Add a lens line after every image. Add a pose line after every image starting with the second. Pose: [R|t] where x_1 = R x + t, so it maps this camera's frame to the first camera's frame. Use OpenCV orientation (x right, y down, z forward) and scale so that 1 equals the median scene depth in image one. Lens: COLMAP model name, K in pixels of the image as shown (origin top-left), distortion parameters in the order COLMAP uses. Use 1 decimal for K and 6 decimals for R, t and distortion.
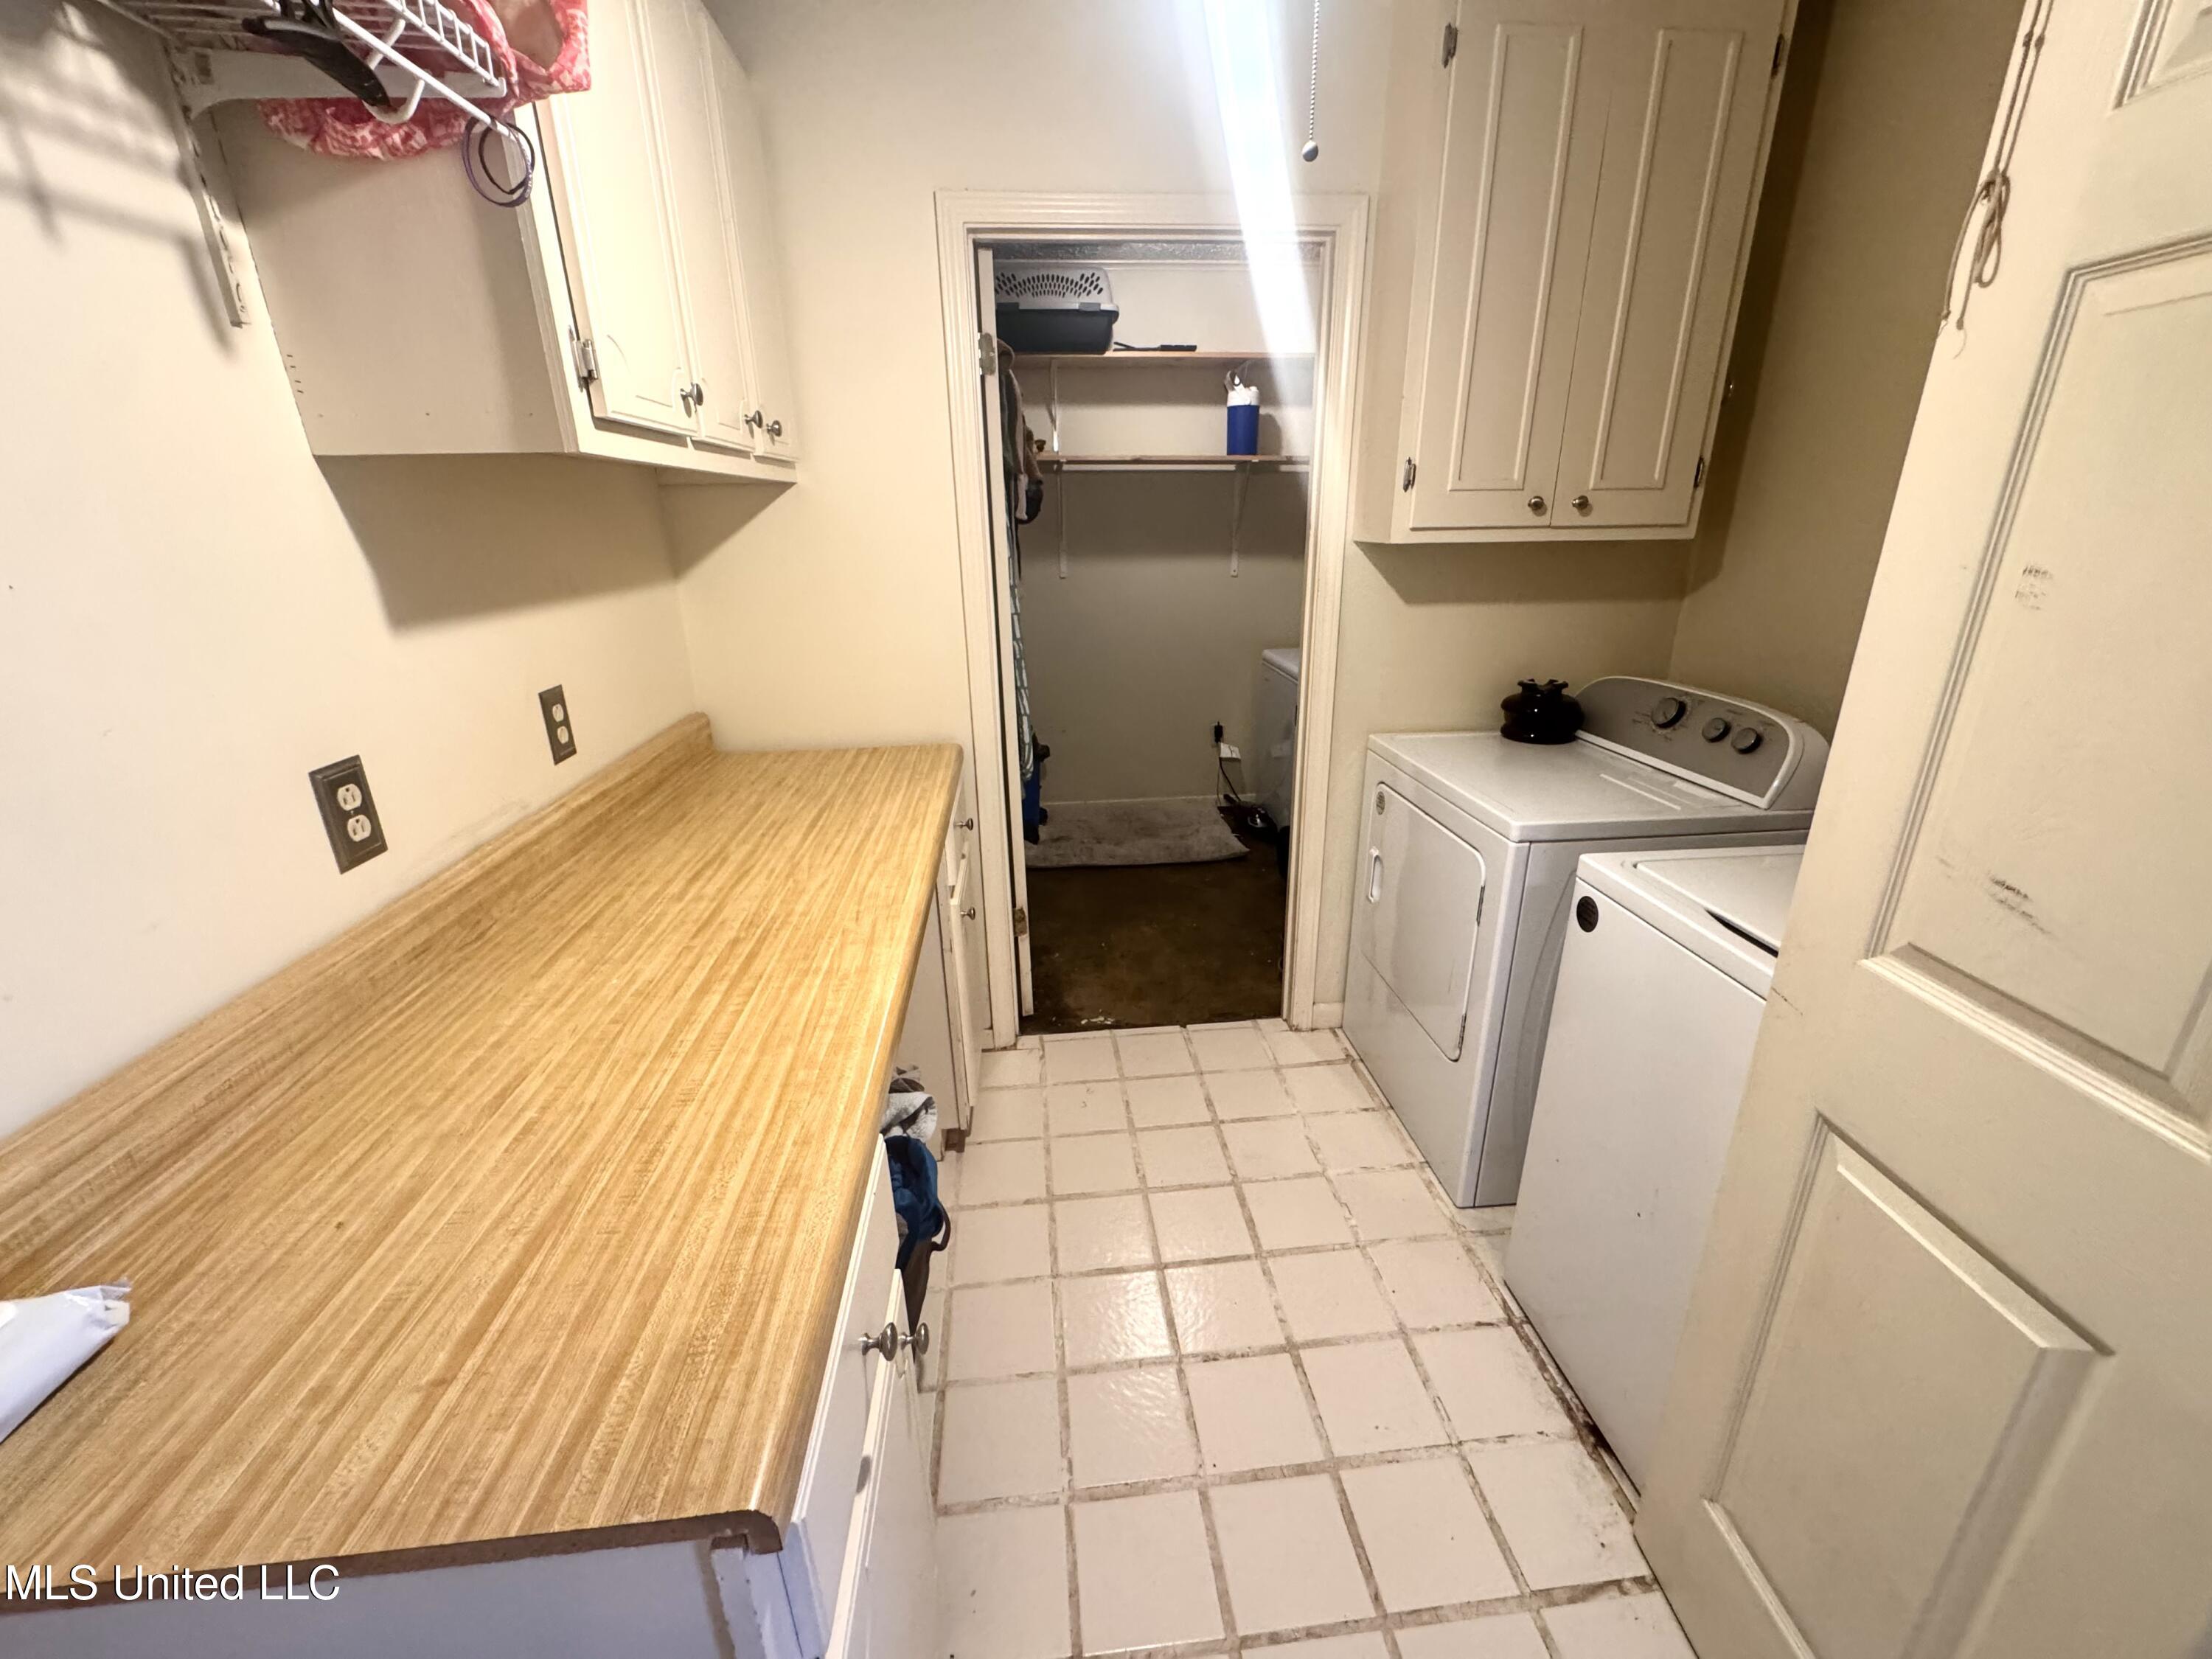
lens RADIAL K [[885.0, 0, 1110.1], [0, 885.0, 831.2], [0, 0, 1]] dist [-0.004492, 0.000680]
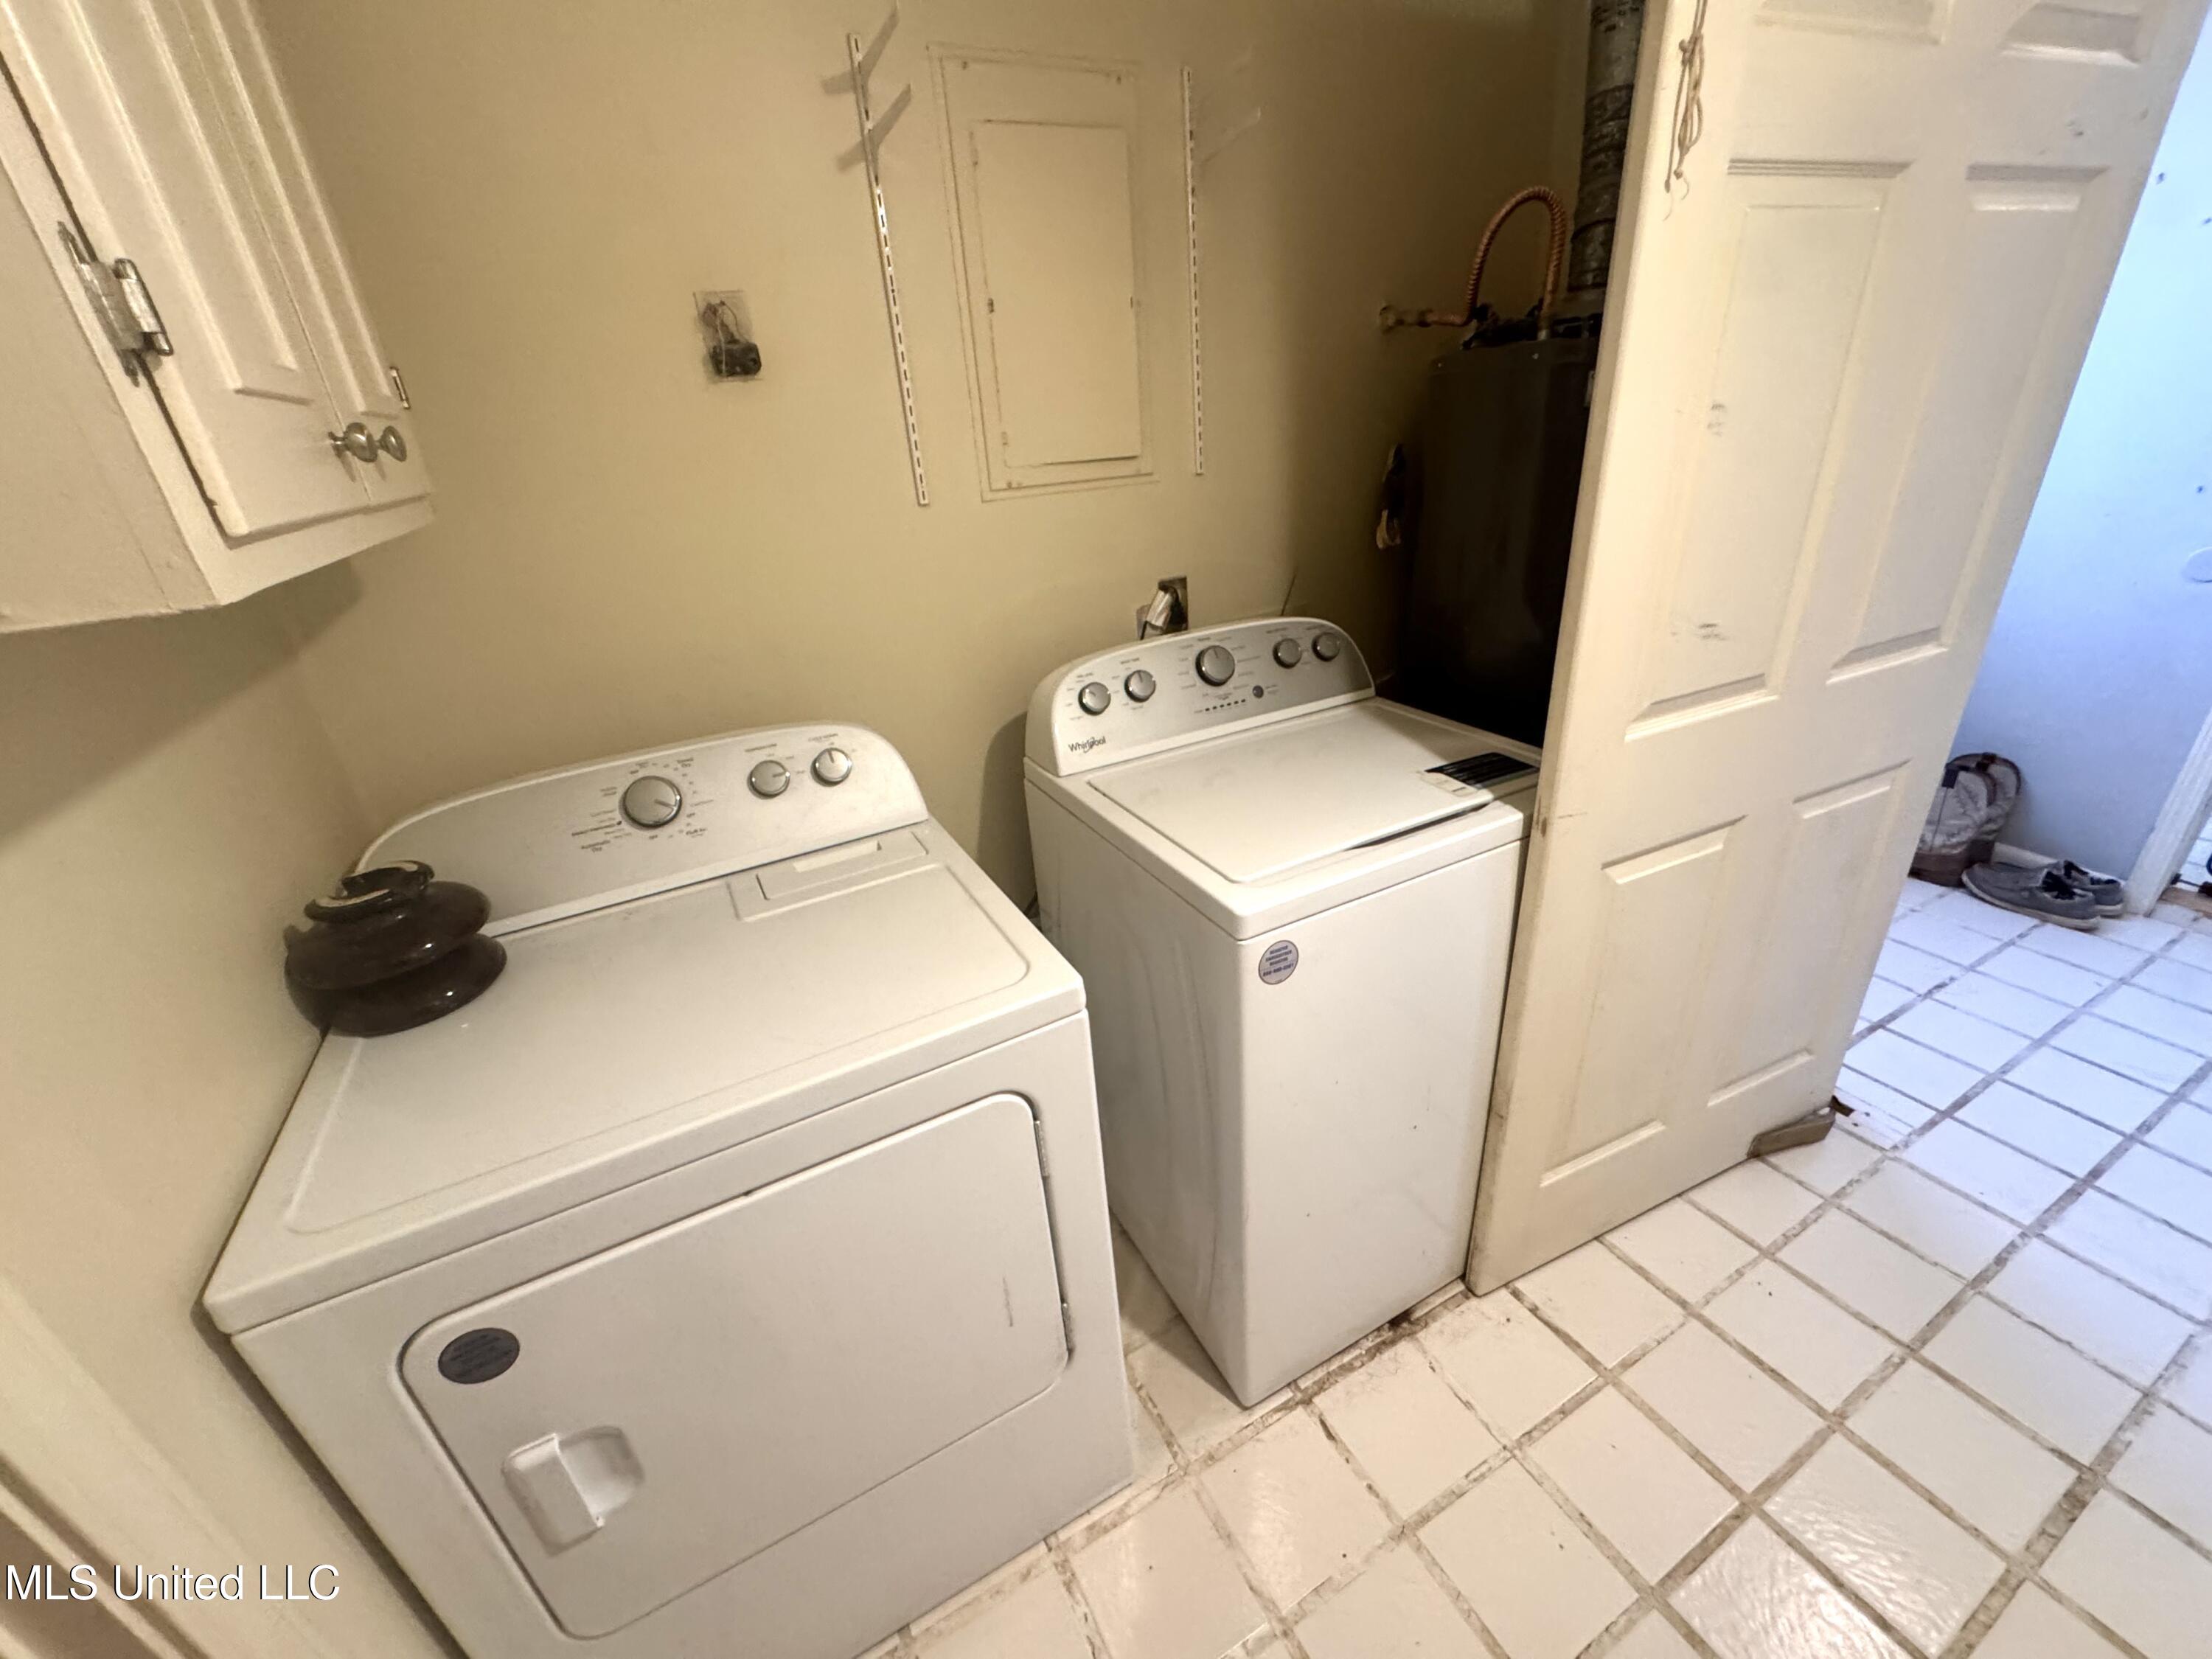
lens RADIAL K [[885.0, 0, 1106.9], [0, 885.0, 830.8], [0, 0, 1]] dist [-0.004492, 0.000680]
pose [[-0.375254, -0.356134, 0.855776, -0.000028], [0.384129, 0.780486, 0.493241, -0.392820], [-0.843582, 0.513819, -0.156079, 1.125463]]
